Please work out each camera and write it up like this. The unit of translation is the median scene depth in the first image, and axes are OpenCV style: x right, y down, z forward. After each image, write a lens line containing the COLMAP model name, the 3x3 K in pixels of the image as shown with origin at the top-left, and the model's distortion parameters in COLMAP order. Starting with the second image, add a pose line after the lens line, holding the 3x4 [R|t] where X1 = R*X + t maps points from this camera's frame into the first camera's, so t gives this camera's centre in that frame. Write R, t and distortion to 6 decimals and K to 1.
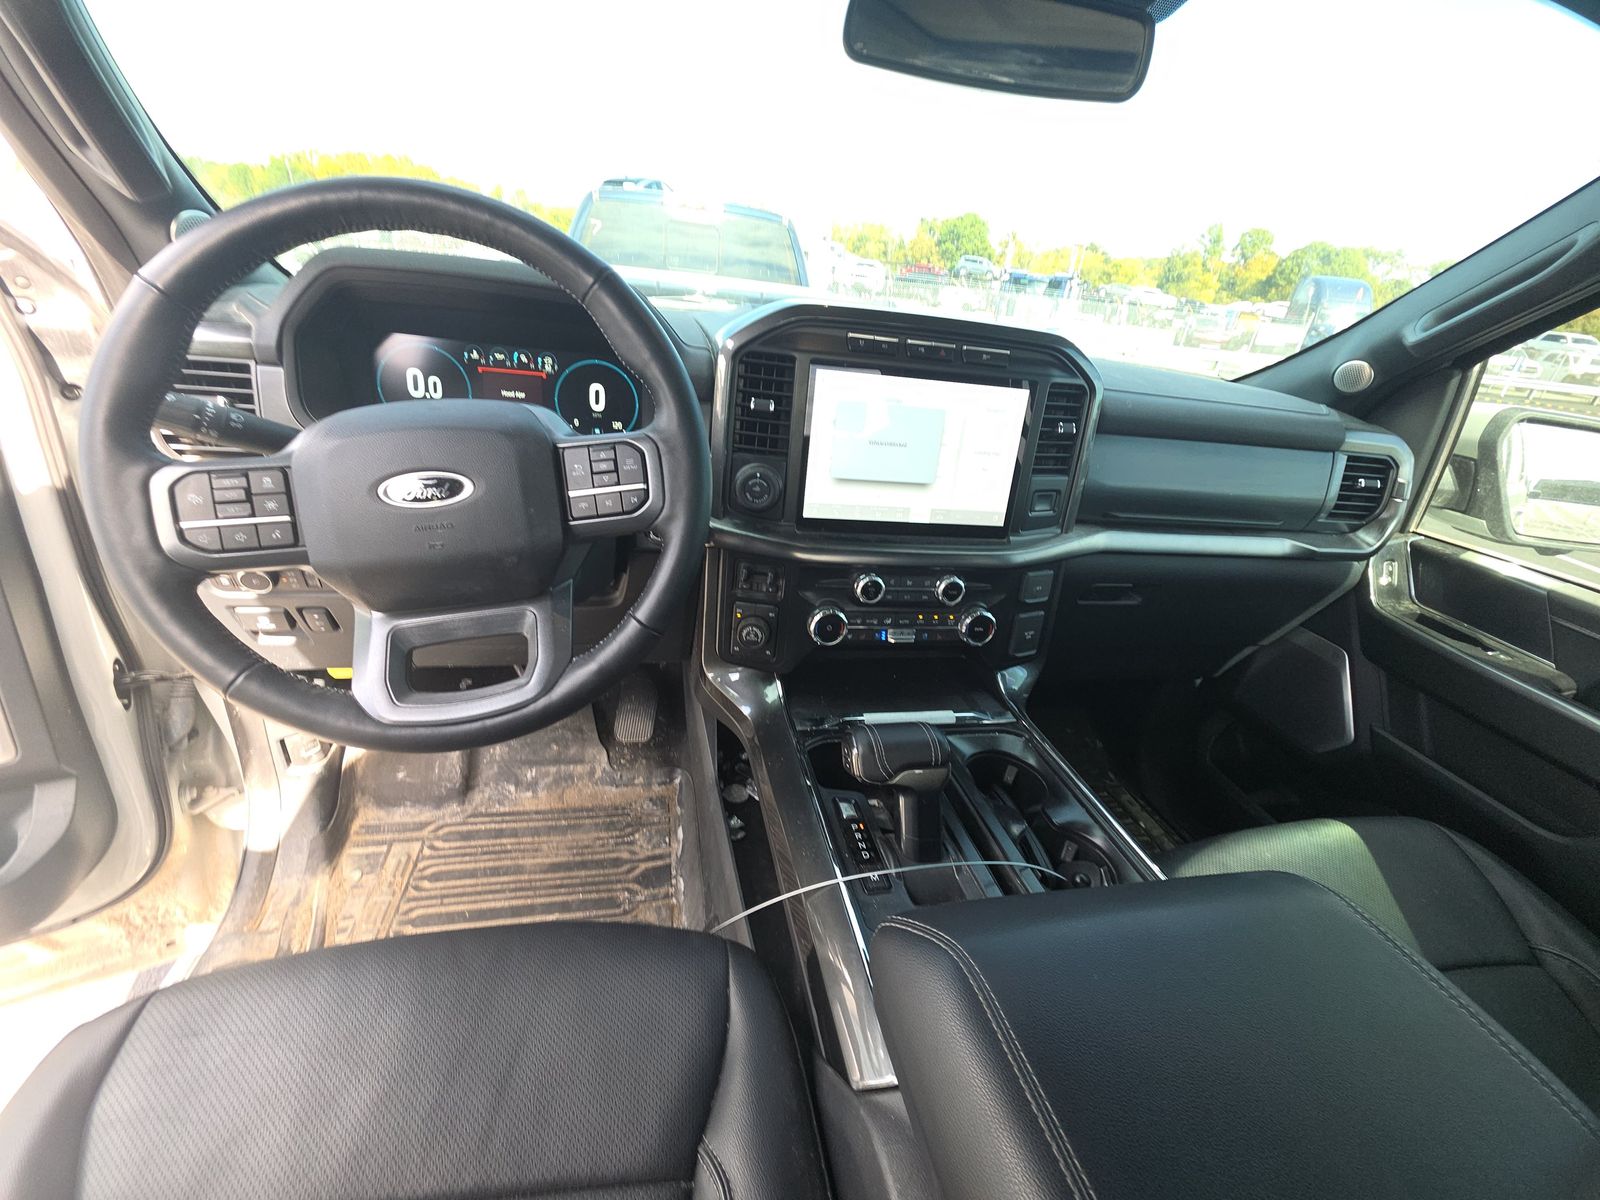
lens RADIAL K [[636.4, 0, 797.2], [0, 636.4, 594.6], [0, 0, 1]] dist [0.010315, -0.005850]
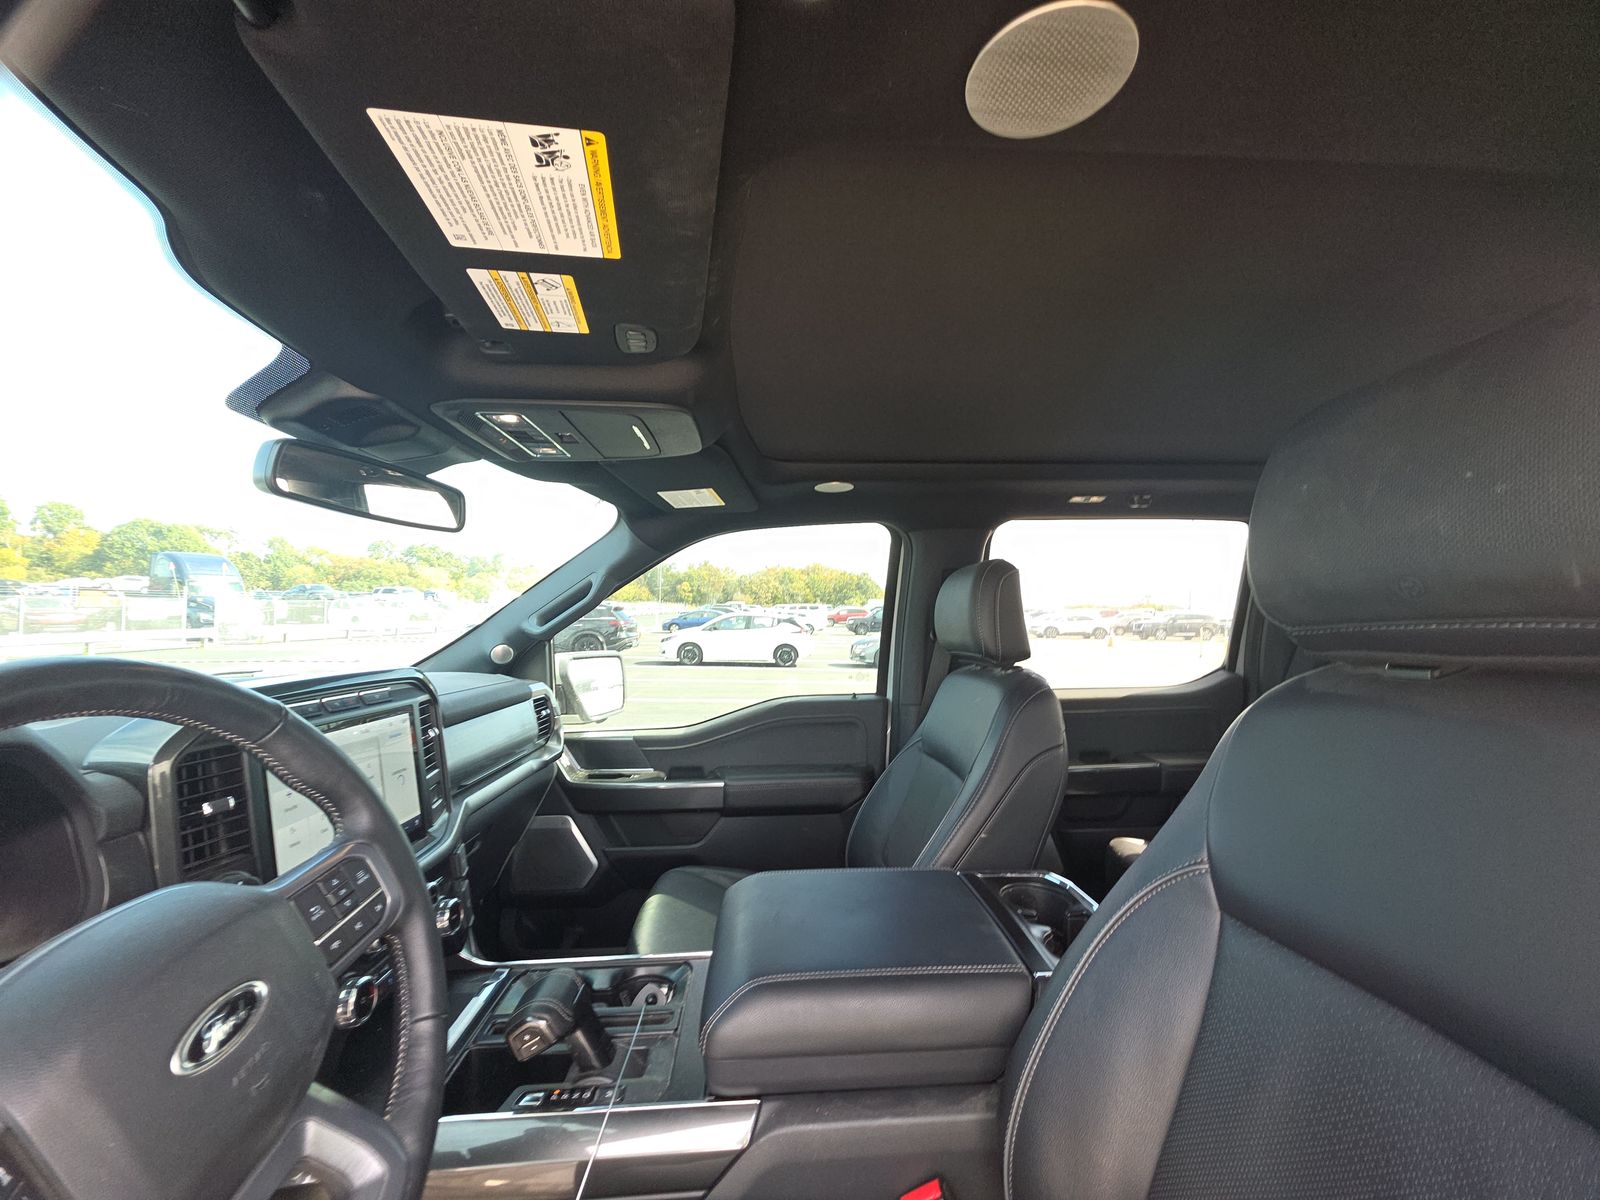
lens RADIAL K [[636.4, 0, 805.9], [0, 636.4, 610.1], [0, 0, 1]] dist [0.010315, -0.005850]
pose [[0.140796, -0.098269, 0.985150, -0.563755], [0.443485, 0.895905, 0.025985, -0.151879], [-0.885154, 0.433240, 0.169721, 0.030807]]
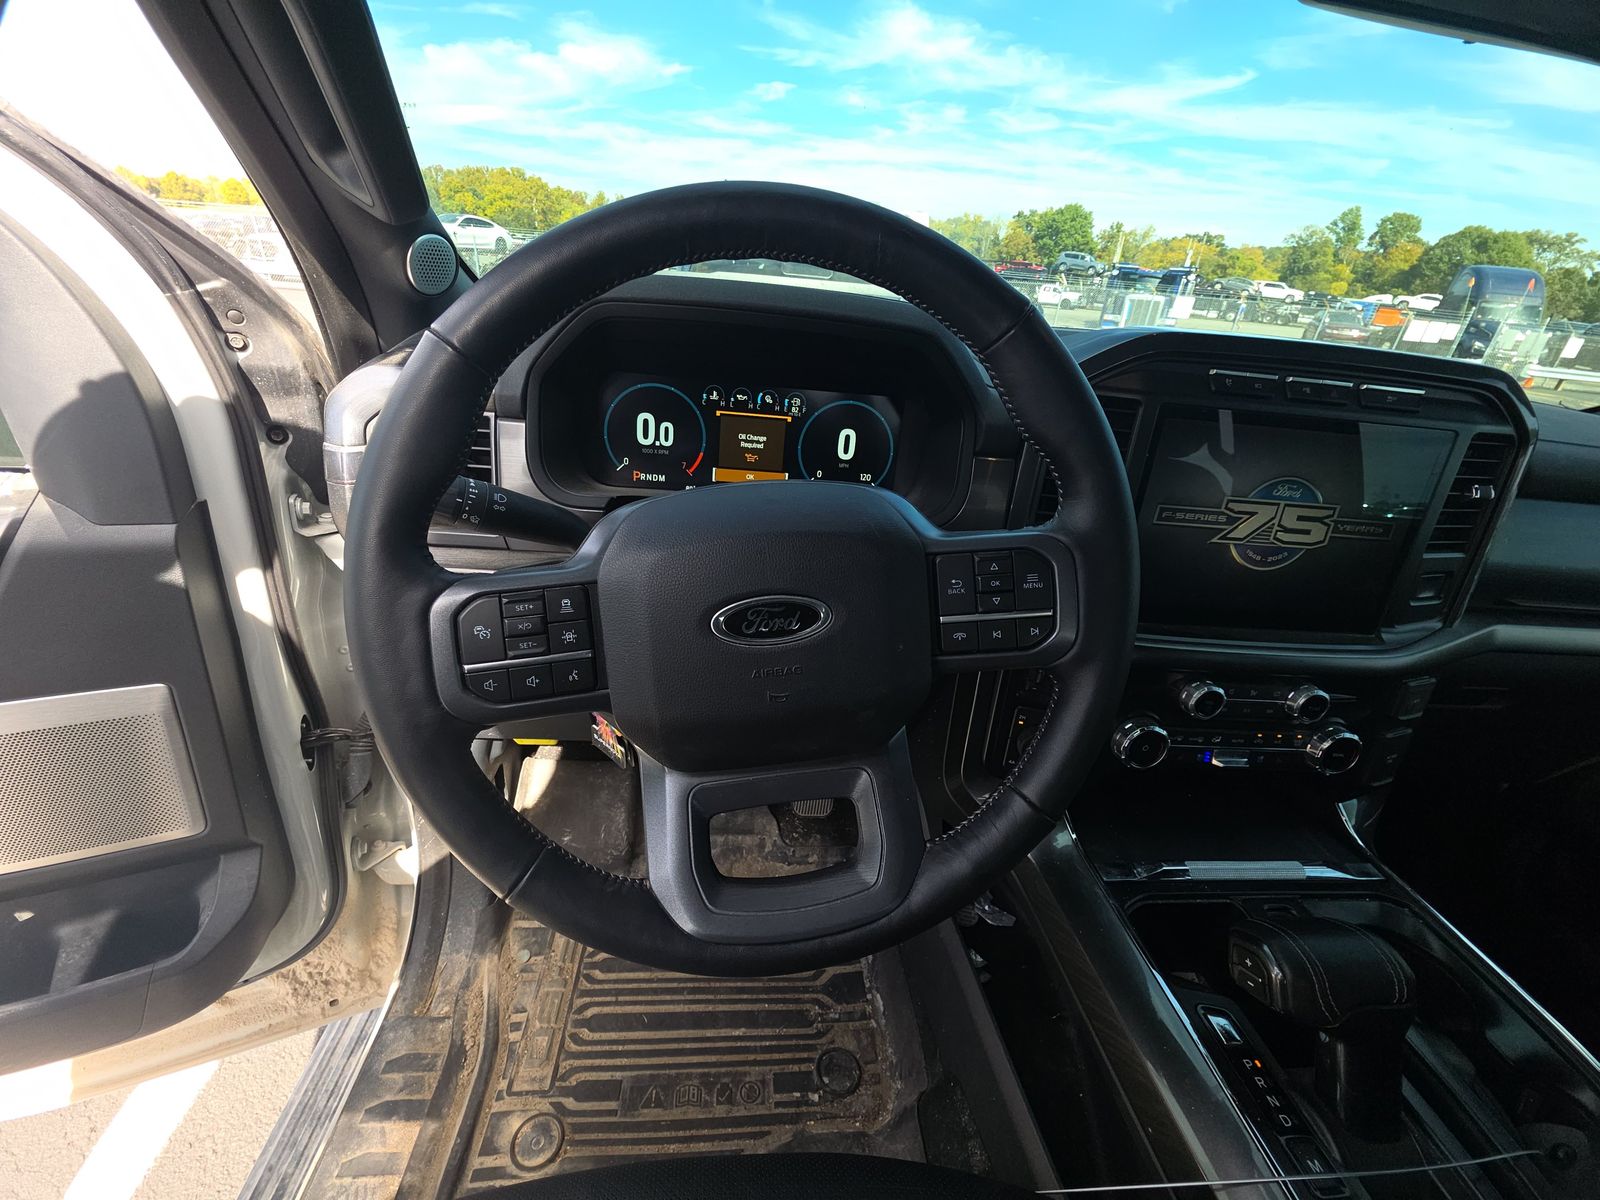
lens RADIAL K [[636.4, 0, 795.2], [0, 636.4, 592.8], [0, 0, 1]] dist [0.010315, -0.005850]
pose [[0.992442, 0.037861, -0.116728, -0.227651], [-0.038189, 0.999270, -0.000575, -0.093965], [0.116621, 0.005028, 0.993164, 0.142991]]
